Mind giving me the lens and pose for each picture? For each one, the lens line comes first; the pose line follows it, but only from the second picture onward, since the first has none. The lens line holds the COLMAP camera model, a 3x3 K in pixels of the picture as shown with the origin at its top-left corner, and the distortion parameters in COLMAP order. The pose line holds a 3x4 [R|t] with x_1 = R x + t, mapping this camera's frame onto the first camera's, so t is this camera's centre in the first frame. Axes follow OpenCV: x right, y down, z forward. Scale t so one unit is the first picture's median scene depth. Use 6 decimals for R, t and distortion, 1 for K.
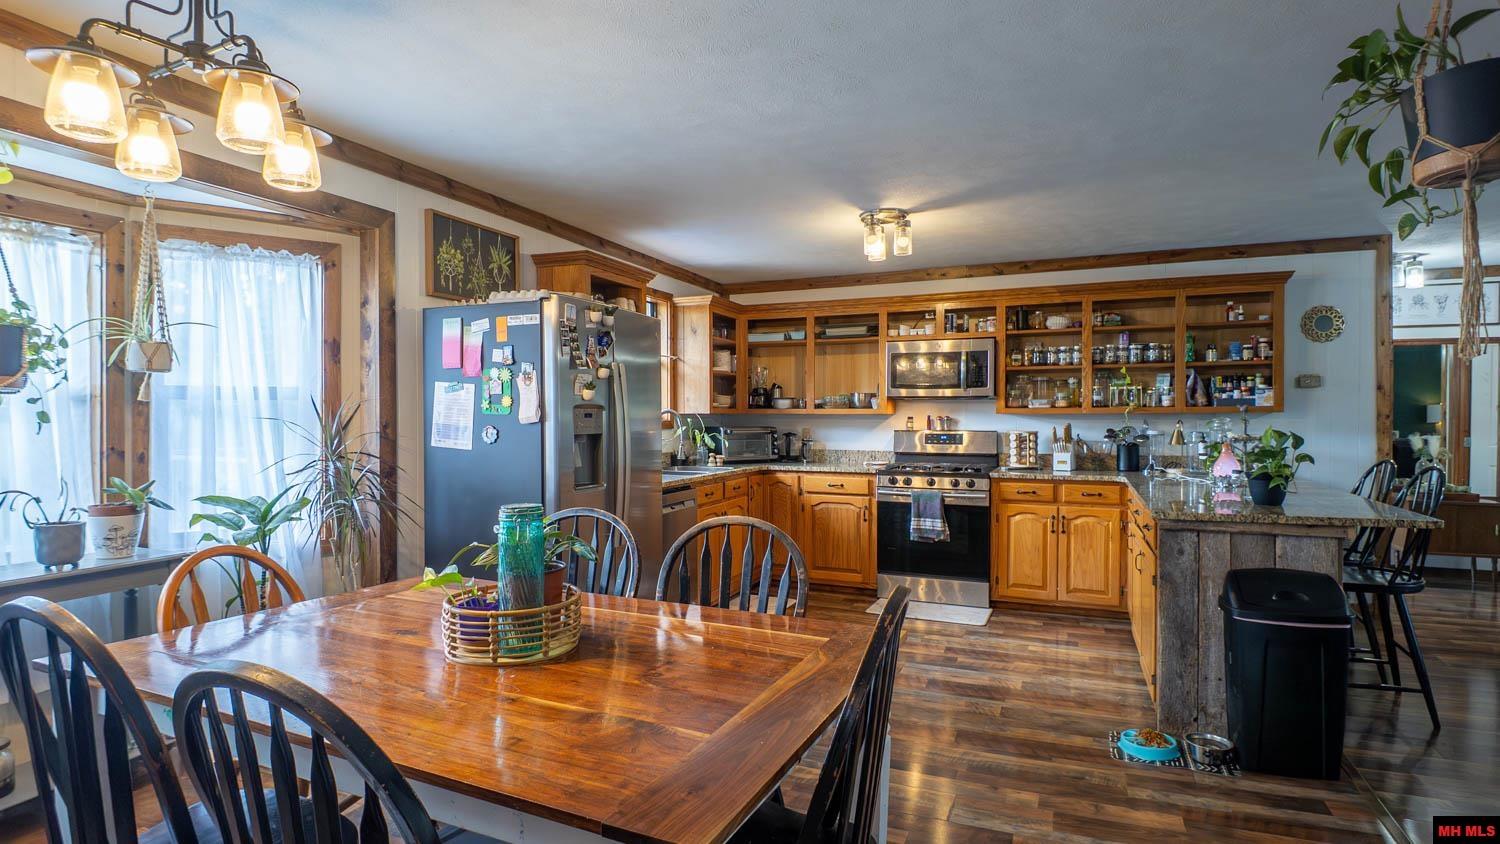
lens RADIAL K [[782.5, 0, 738.2], [0, 782.5, 426.1], [0, 0, 1]] dist [-0.011276, -0.006538]
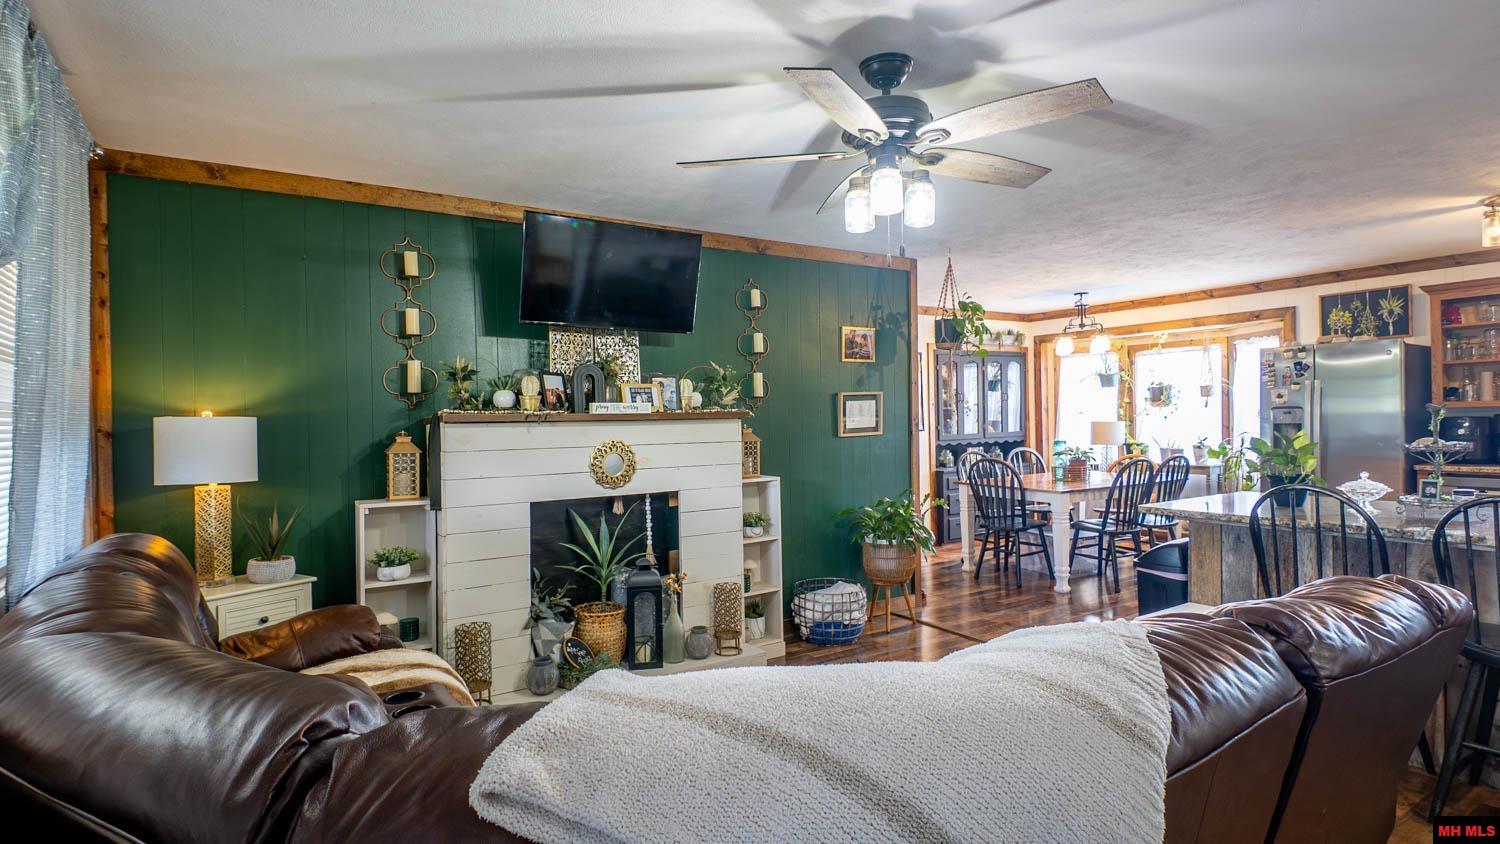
lens RADIAL K [[782.5, 0, 735.4], [0, 782.5, 426.9], [0, 0, 1]] dist [-0.011276, -0.006538]
pose [[-0.614759, 0.022653, -0.788389, 1.745201], [0.009145, 0.999725, 0.021595, -0.027563], [0.788662, 0.006066, -0.614798, 0.989624]]
